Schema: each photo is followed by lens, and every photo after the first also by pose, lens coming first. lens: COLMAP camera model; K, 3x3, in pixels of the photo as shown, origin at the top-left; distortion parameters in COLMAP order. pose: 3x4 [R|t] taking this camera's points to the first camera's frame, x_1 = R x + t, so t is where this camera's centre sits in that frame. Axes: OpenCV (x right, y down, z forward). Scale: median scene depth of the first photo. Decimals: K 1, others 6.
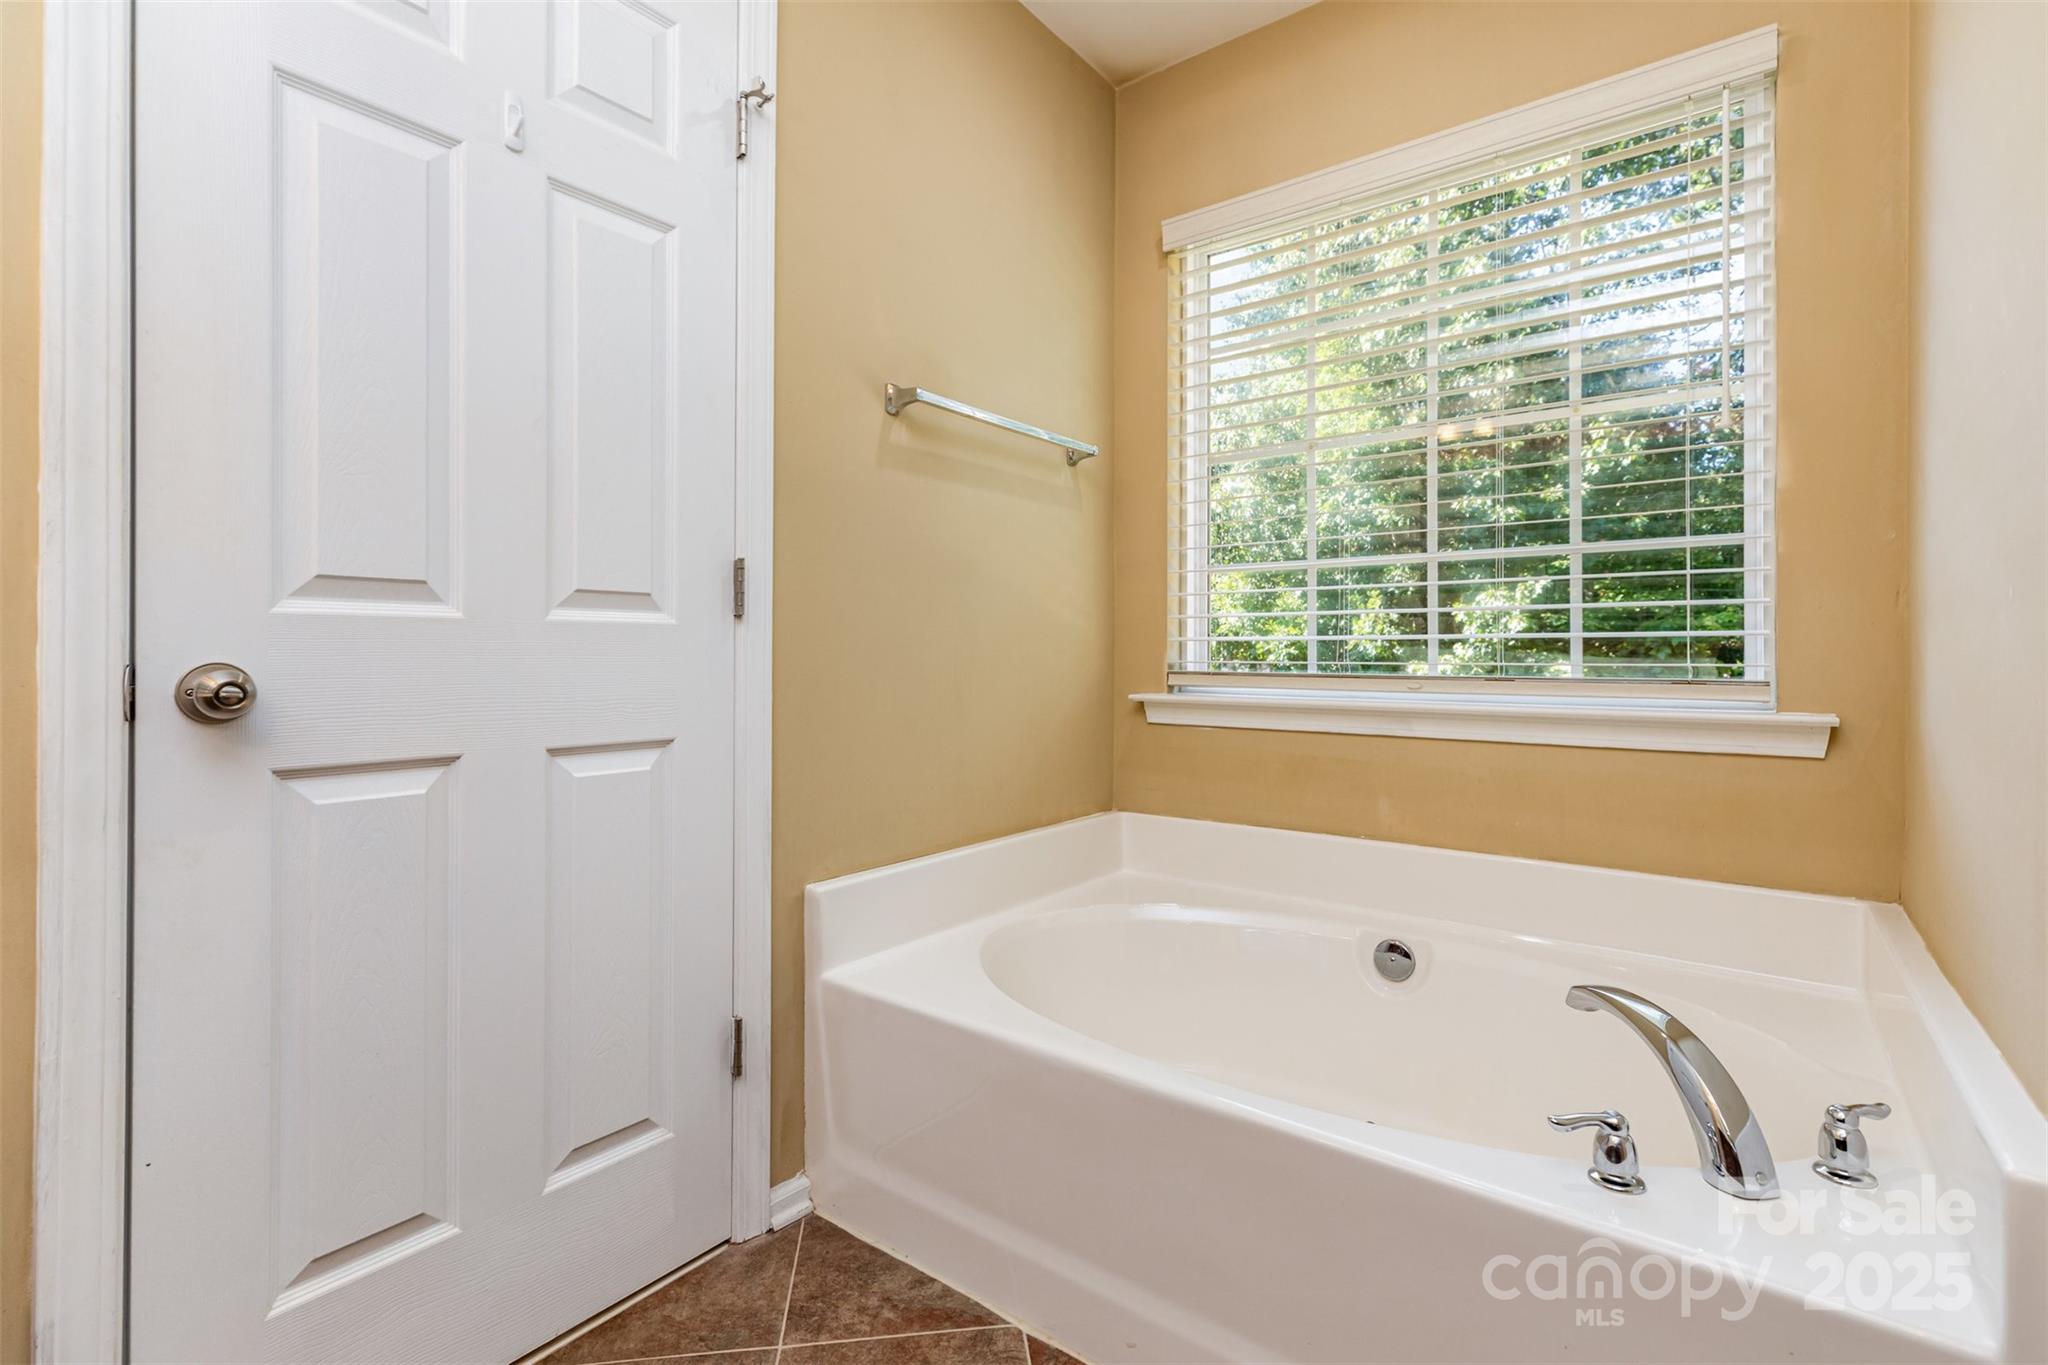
lens RADIAL K [[922.7, 0, 1027.8], [0, 922.7, 666.2], [0, 0, 1]] dist [0.008170, -0.001386]
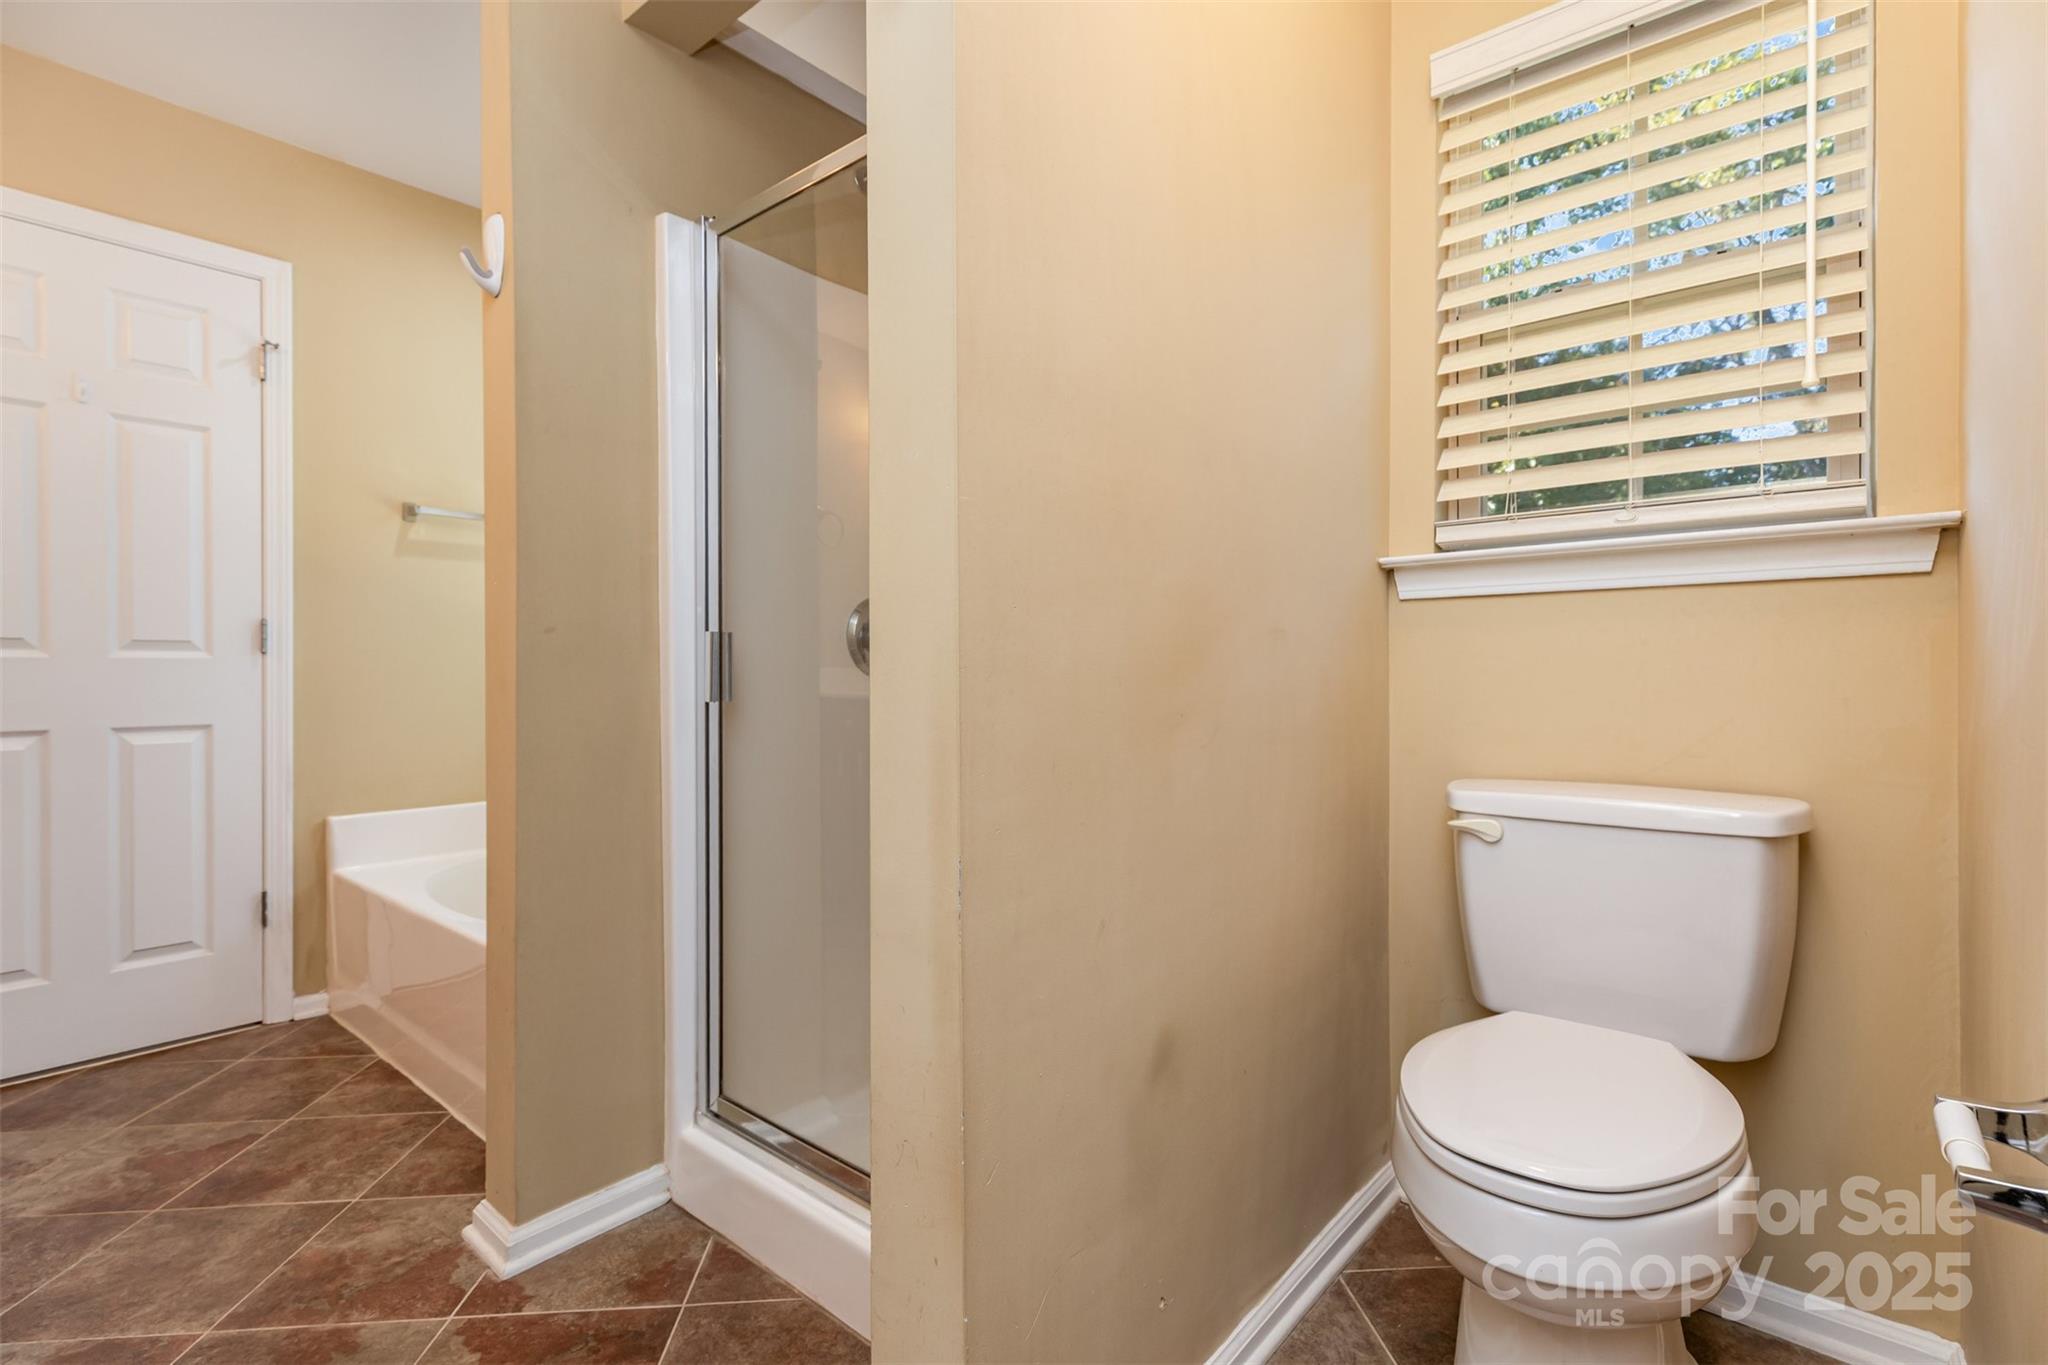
lens RADIAL K [[922.7, 0, 1021.3], [0, 922.7, 687.1], [0, 0, 1]] dist [0.008170, -0.001386]
pose [[0.999051, -0.003470, -0.043428, 1.140697], [0.003695, 0.999980, 0.005091, 0.004725], [0.043409, -0.005246, 0.999044, -0.628548]]
